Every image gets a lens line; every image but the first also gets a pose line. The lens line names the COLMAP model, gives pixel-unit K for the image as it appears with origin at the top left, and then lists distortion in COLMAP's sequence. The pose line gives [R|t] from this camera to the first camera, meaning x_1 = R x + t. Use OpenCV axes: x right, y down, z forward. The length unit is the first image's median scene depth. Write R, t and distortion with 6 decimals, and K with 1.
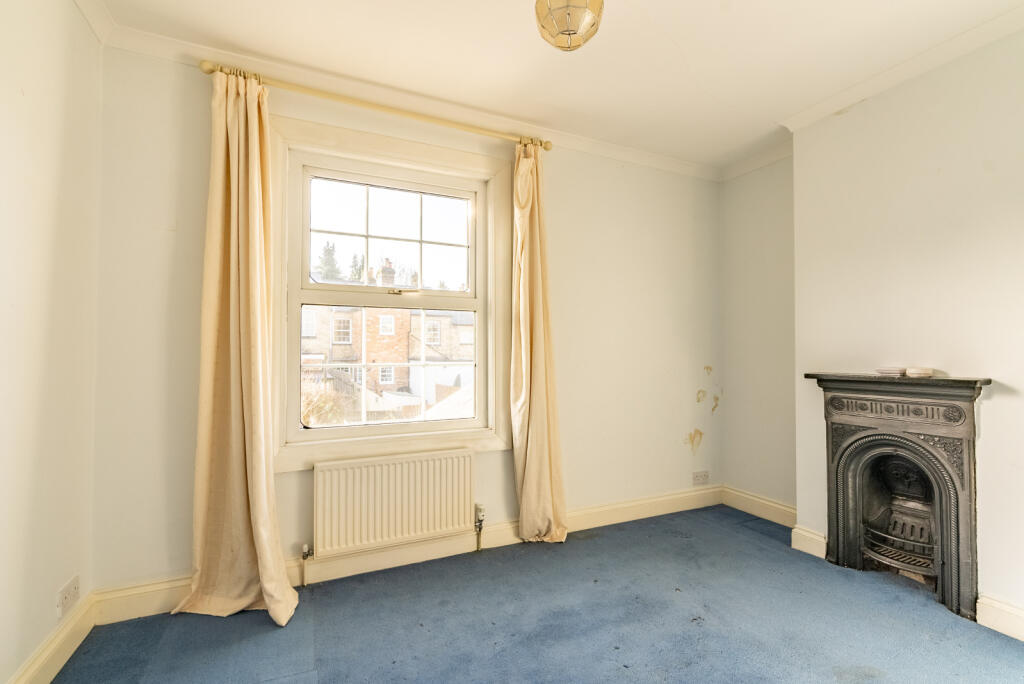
lens RADIAL K [[469.5, 0, 513.6], [0, 469.5, 343.9], [0, 0, 1]] dist [-0.008912, 0.003810]
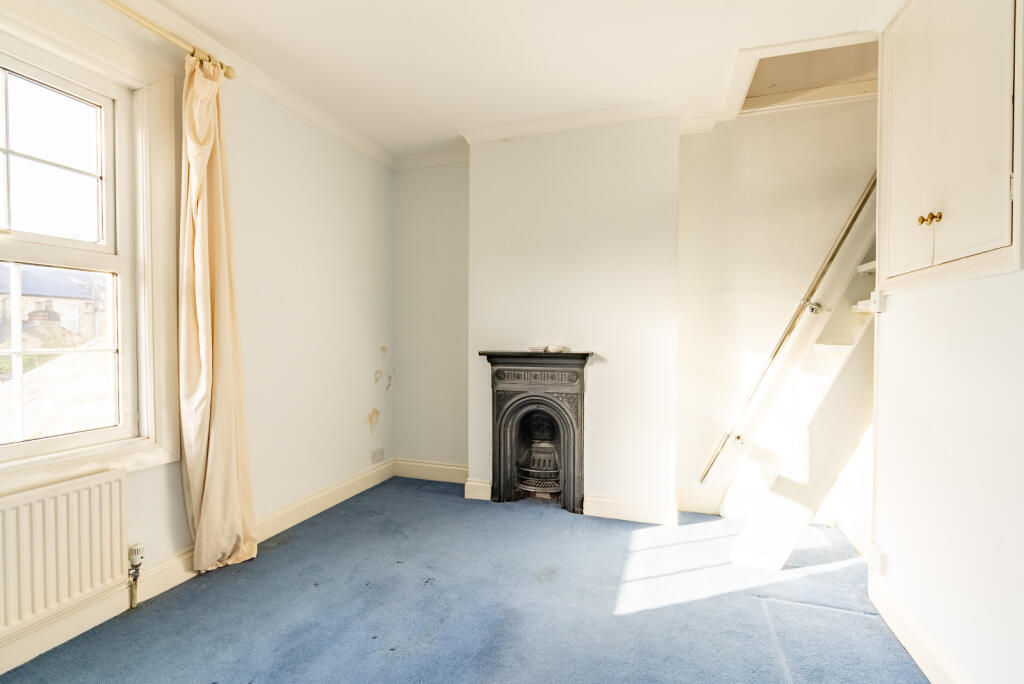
lens RADIAL K [[469.5, 0, 536.4], [0, 469.5, 343.3], [0, 0, 1]] dist [-0.008912, 0.003810]
pose [[0.692890, -0.011735, 0.720948, -0.151680], [-0.017217, 0.999313, 0.032813, 0.000348], [-0.720838, -0.035148, 0.692212, 0.066822]]
